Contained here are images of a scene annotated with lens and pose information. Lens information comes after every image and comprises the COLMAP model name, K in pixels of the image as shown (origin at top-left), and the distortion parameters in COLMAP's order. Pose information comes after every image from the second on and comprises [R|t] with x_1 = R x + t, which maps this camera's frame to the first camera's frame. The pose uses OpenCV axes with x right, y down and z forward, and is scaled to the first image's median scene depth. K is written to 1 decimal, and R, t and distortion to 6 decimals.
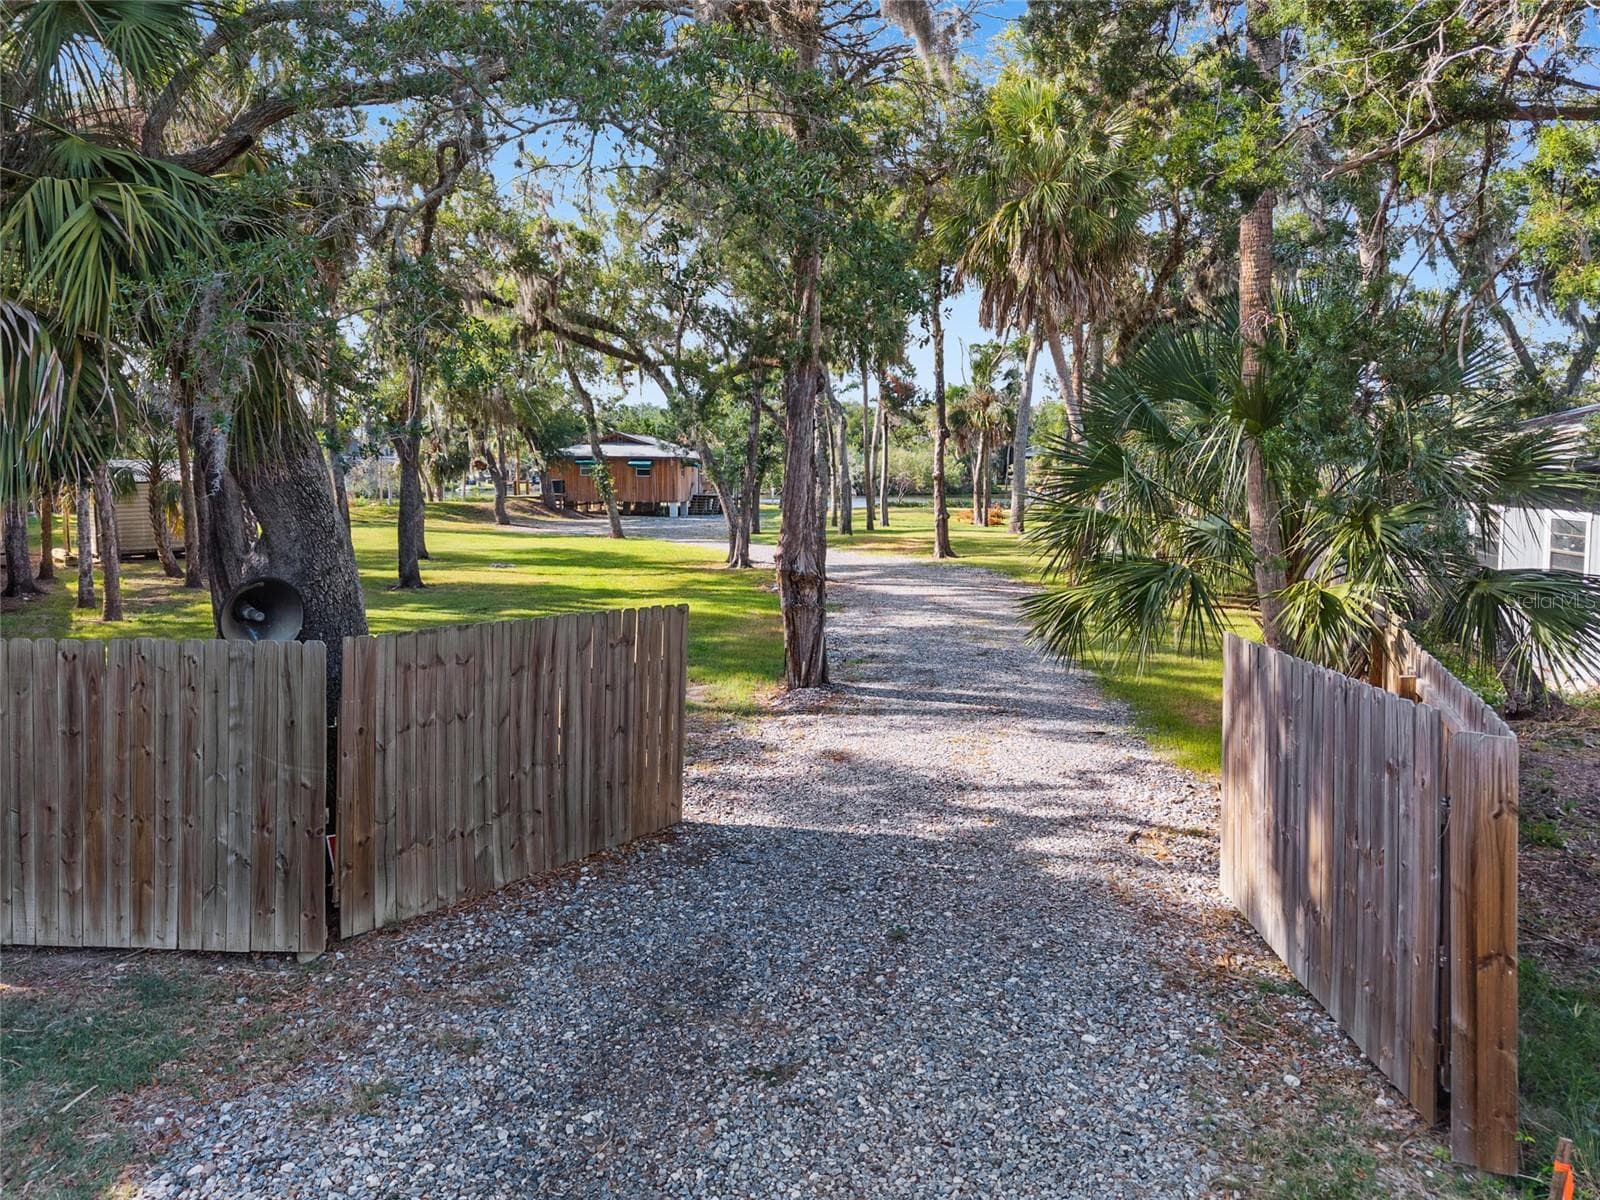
lens RADIAL K [[1072.9, 0, 773.7], [0, 1072.9, 597.9], [0, 0, 1]] dist [0.046618, -0.070723]
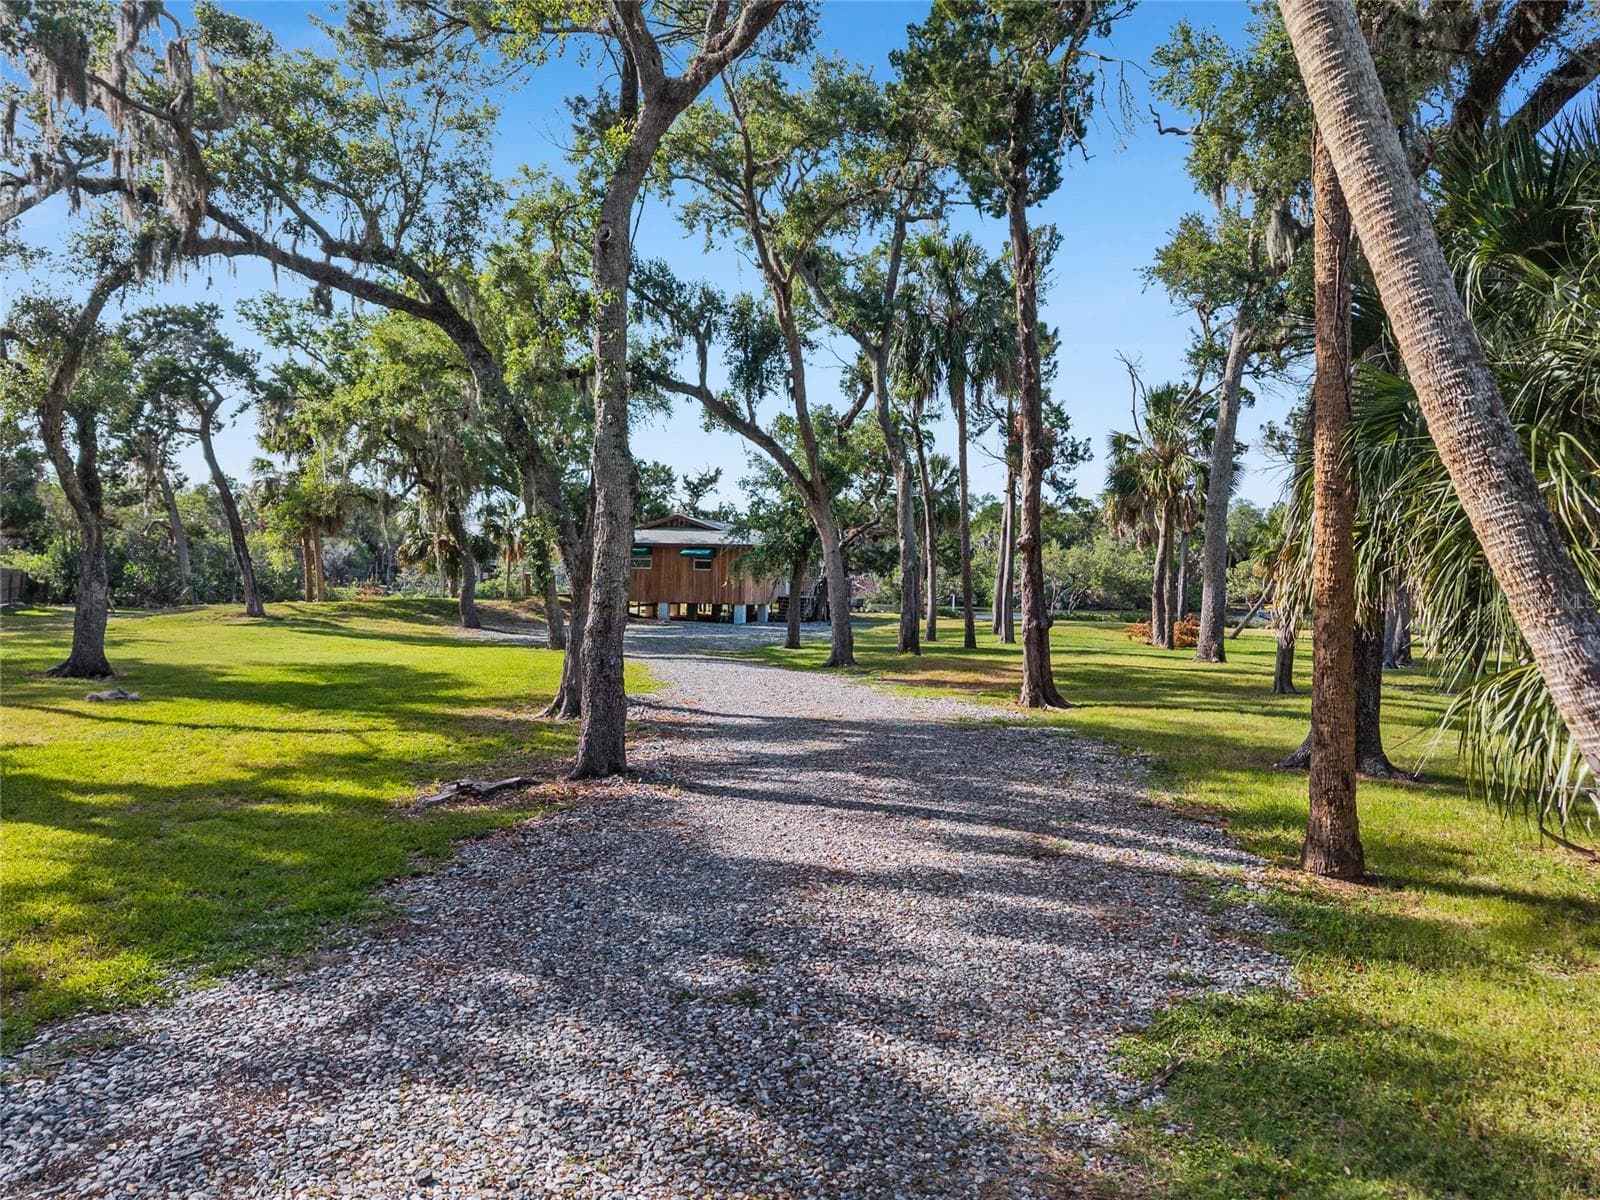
lens RADIAL K [[1072.9, 0, 773.7], [0, 1072.9, 597.9], [0, 0, 1]] dist [0.046618, -0.070723]
pose [[0.981767, 0.018665, -0.189170, 0.088196], [-0.038728, 0.993935, -0.102921, -0.021213], [0.186101, 0.108371, 0.976536, 0.330103]]
